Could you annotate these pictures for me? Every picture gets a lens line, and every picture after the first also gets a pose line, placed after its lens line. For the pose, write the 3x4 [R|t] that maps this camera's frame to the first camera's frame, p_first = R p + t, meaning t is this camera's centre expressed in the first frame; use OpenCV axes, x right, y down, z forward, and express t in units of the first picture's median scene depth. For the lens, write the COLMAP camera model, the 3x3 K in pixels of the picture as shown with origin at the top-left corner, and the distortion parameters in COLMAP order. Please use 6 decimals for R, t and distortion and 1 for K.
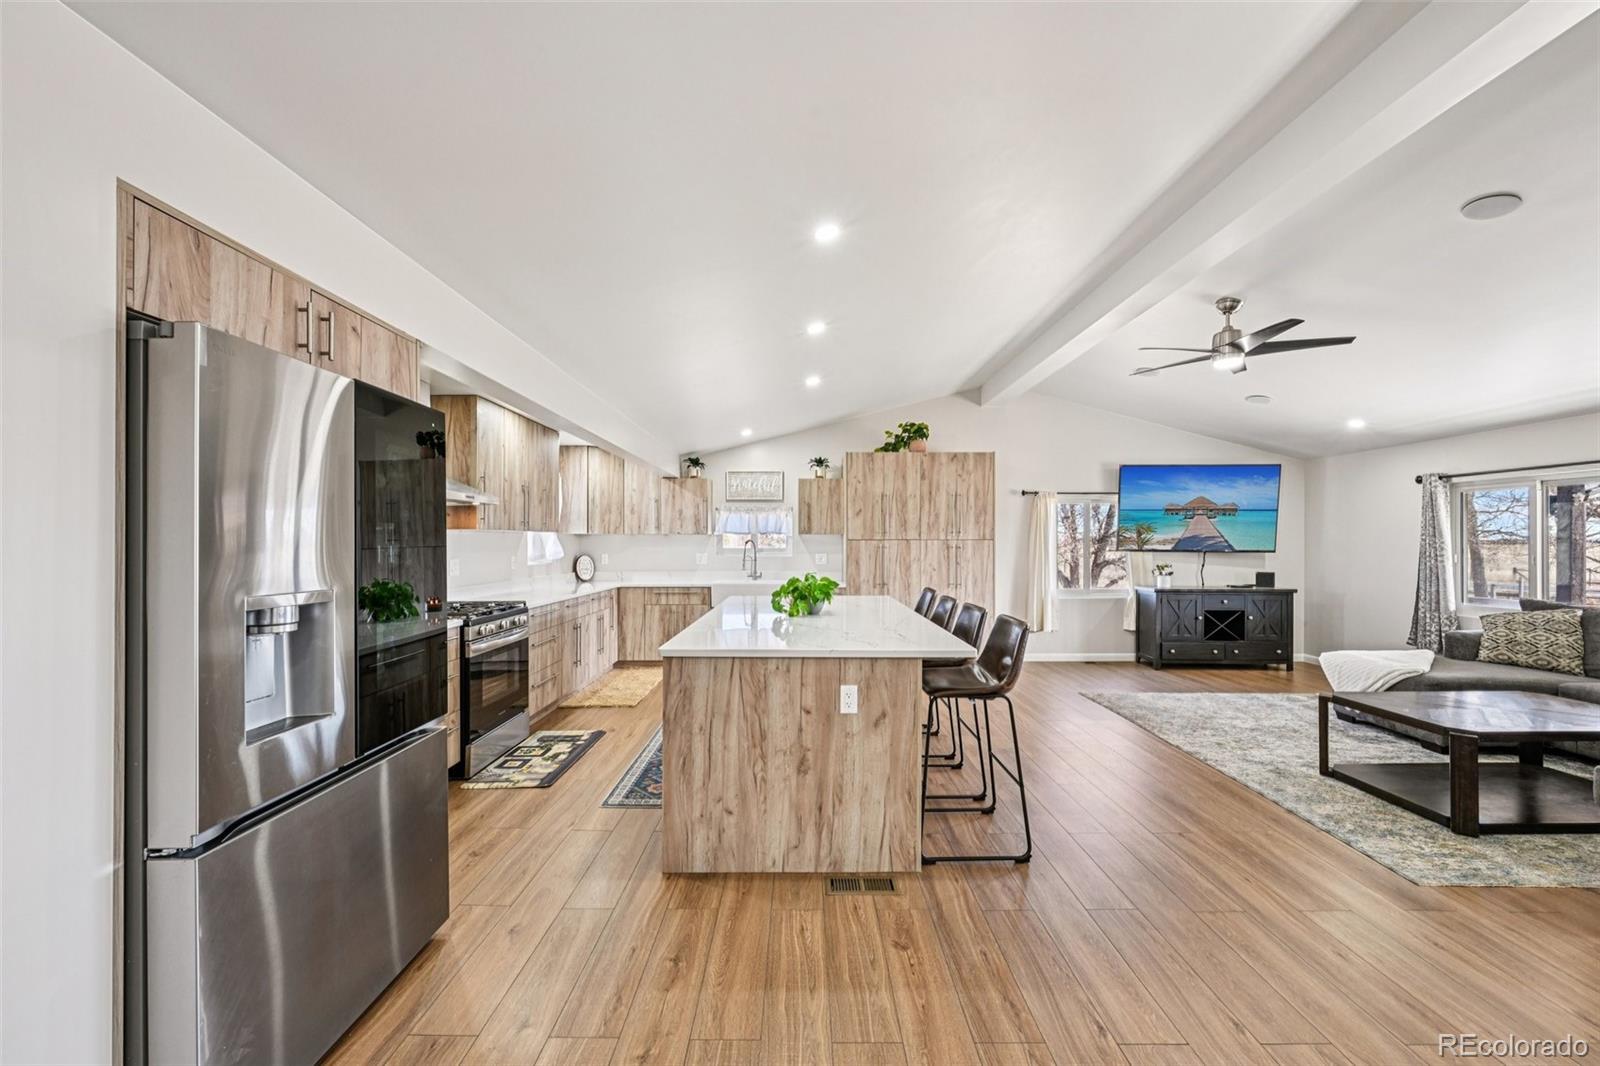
lens RADIAL K [[624.2, 0, 803.9], [0, 624.2, 541.0], [0, 0, 1]] dist [-0.002959, 0.000460]
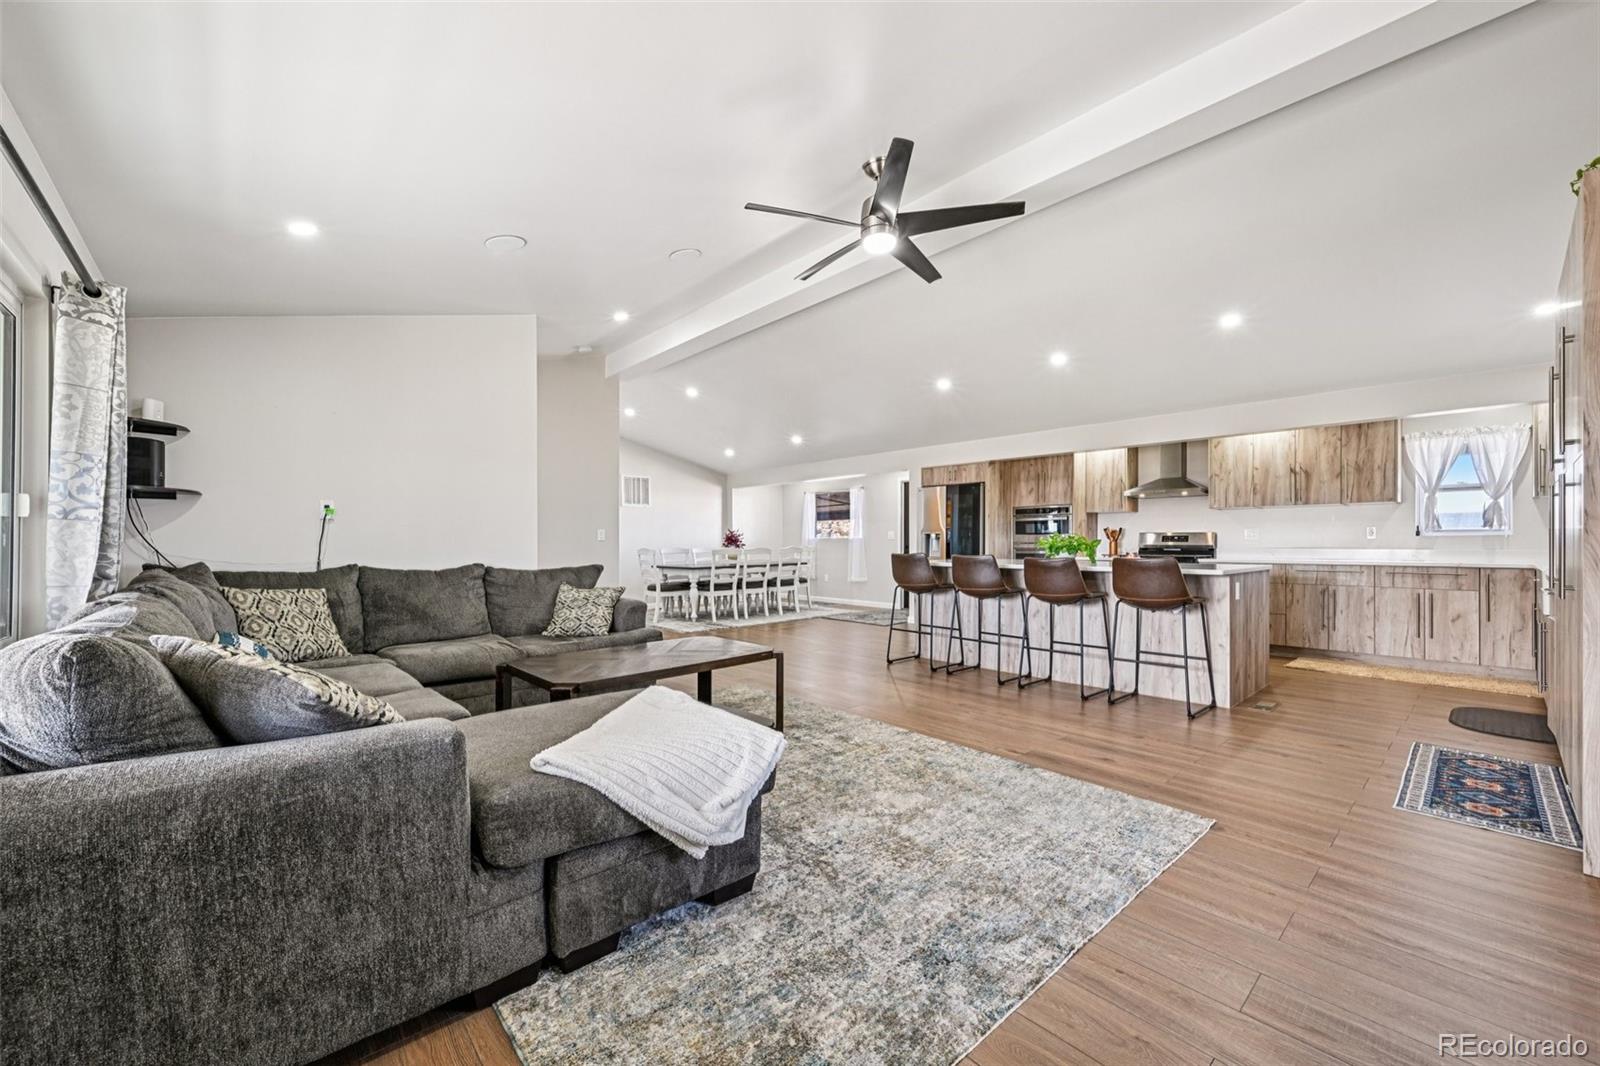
lens RADIAL K [[624.2, 0, 802.1], [0, 624.2, 542.2], [0, 0, 1]] dist [-0.002959, 0.000460]
pose [[-0.747706, 0.000103, -0.664030, 0.810680], [0.002686, 0.999992, -0.002868, 0.042977], [0.664024, -0.003928, -0.747701, 0.974102]]
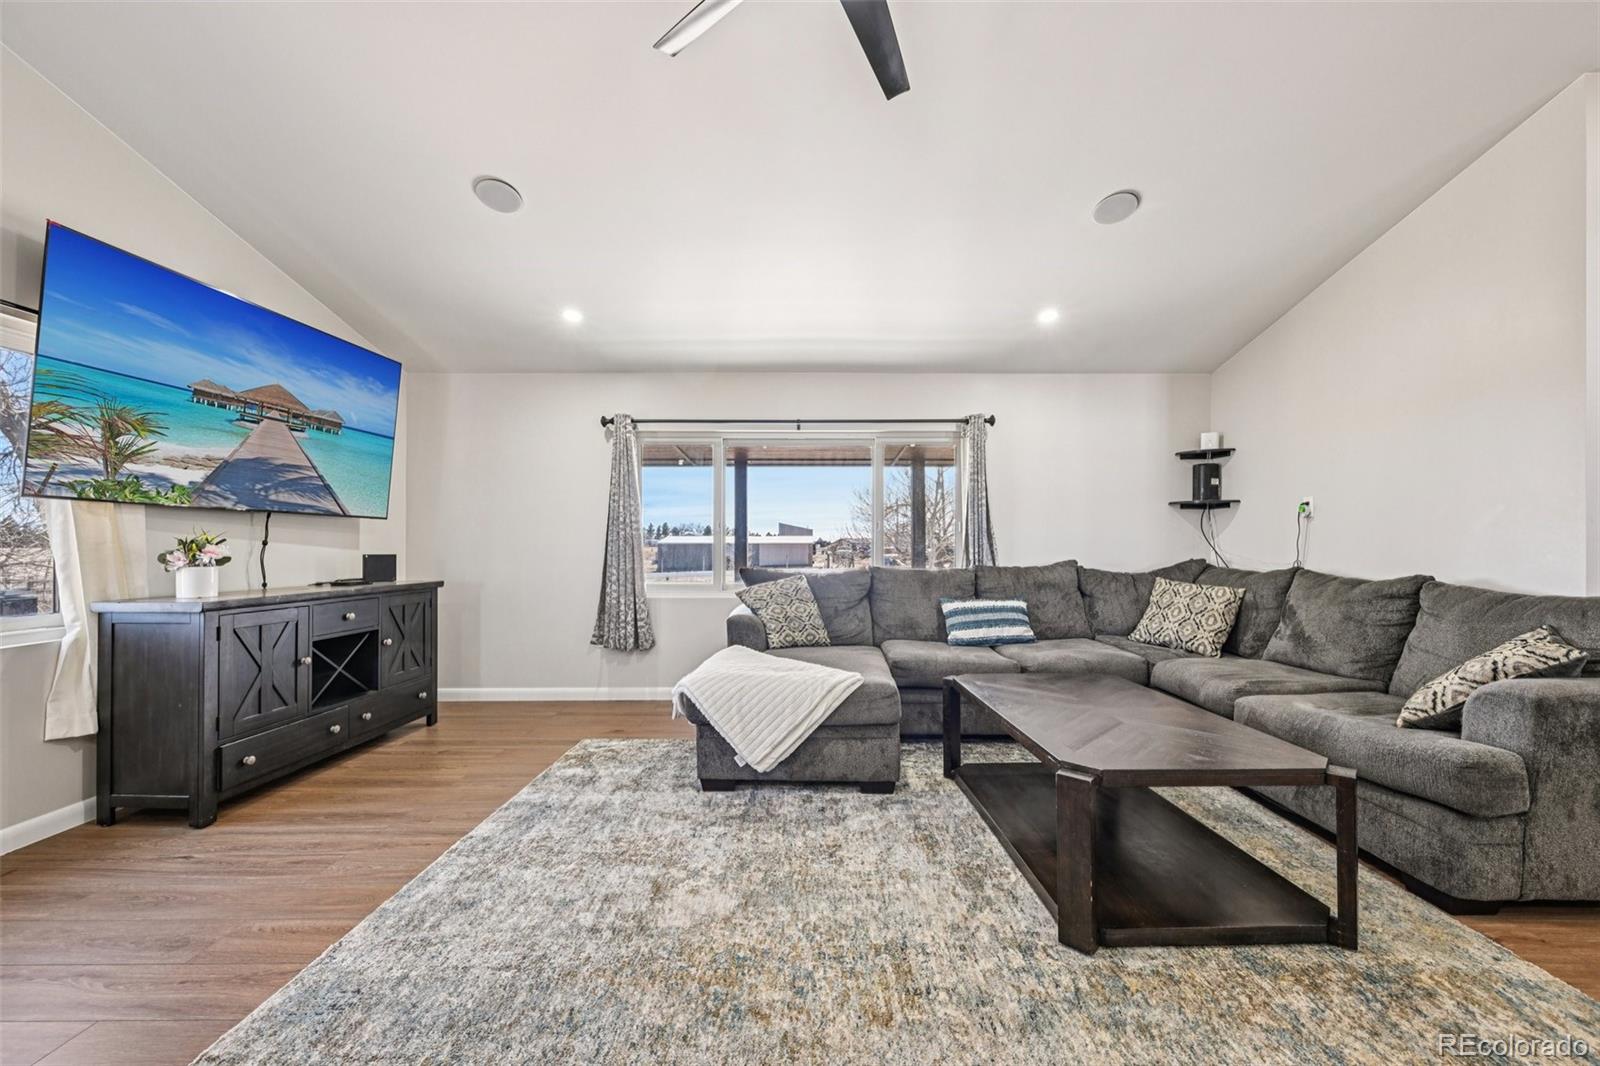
lens RADIAL K [[624.2, 0, 808.8], [0, 624.2, 542.1], [0, 0, 1]] dist [-0.002959, 0.000460]
pose [[0.000174, 0.004365, 0.999990, 0.207930], [-0.002885, 0.999986, -0.004365, 0.043068], [-0.999996, -0.002885, 0.000186, 0.661943]]
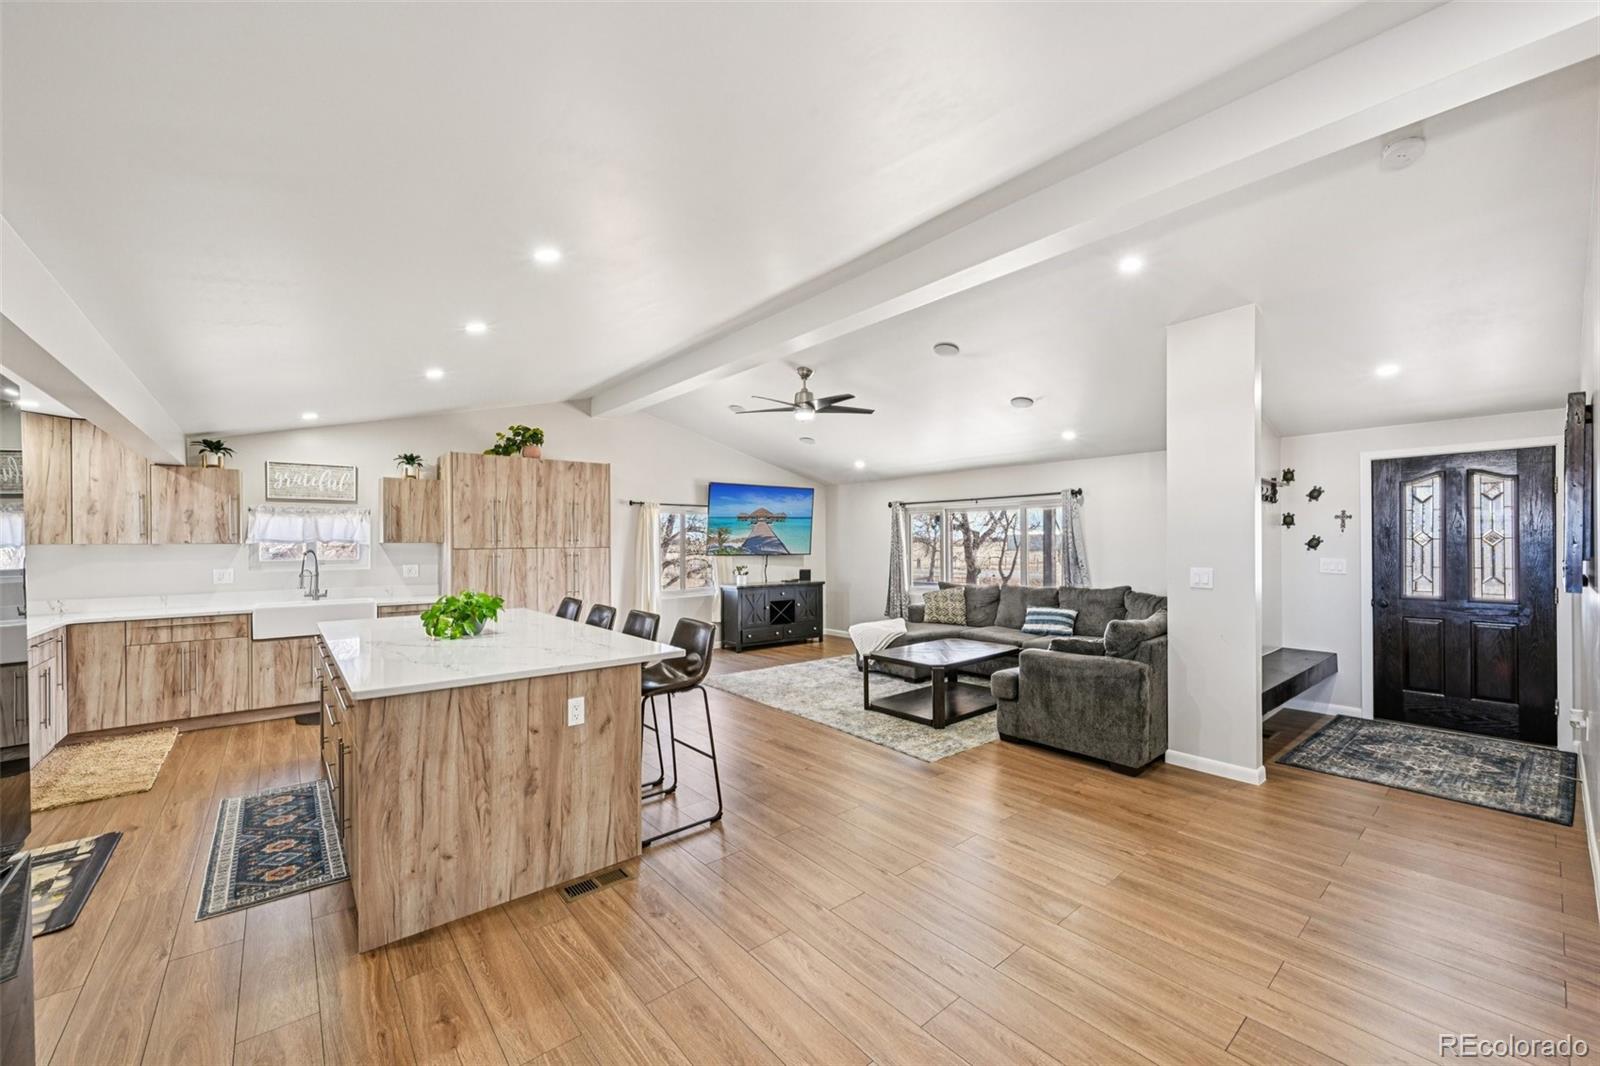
lens RADIAL K [[624.2, 0, 804.3], [0, 624.2, 540.8], [0, 0, 1]] dist [-0.002959, 0.000460]
pose [[0.766463, -0.003447, 0.642279, -0.120113], [0.004292, 0.999991, 0.000245, -0.012011], [-0.642274, 0.002569, 0.766471, -0.017709]]
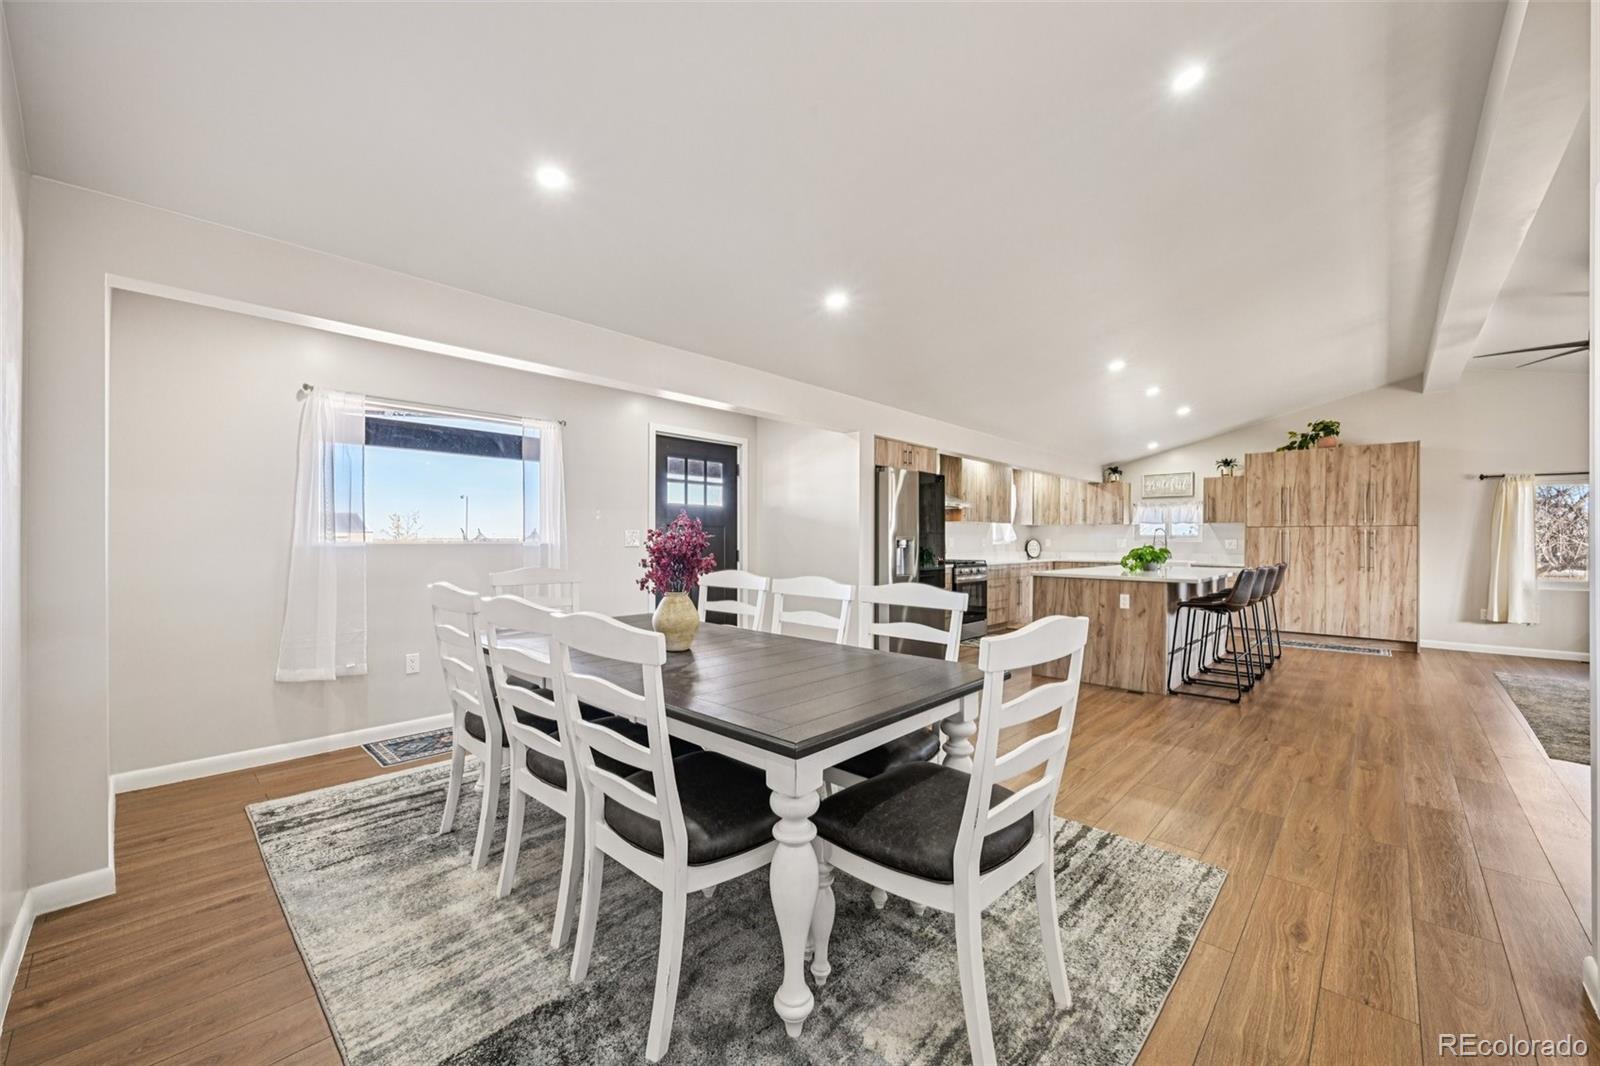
lens RADIAL K [[624.2, 0, 802.0], [0, 624.2, 541.1], [0, 0, 1]] dist [-0.002959, 0.000460]
pose [[0.727603, 0.005232, -0.685978, 0.270364], [-0.003048, 0.999986, 0.004394, 0.022095], [0.685991, -0.001106, 0.727609, -0.453020]]
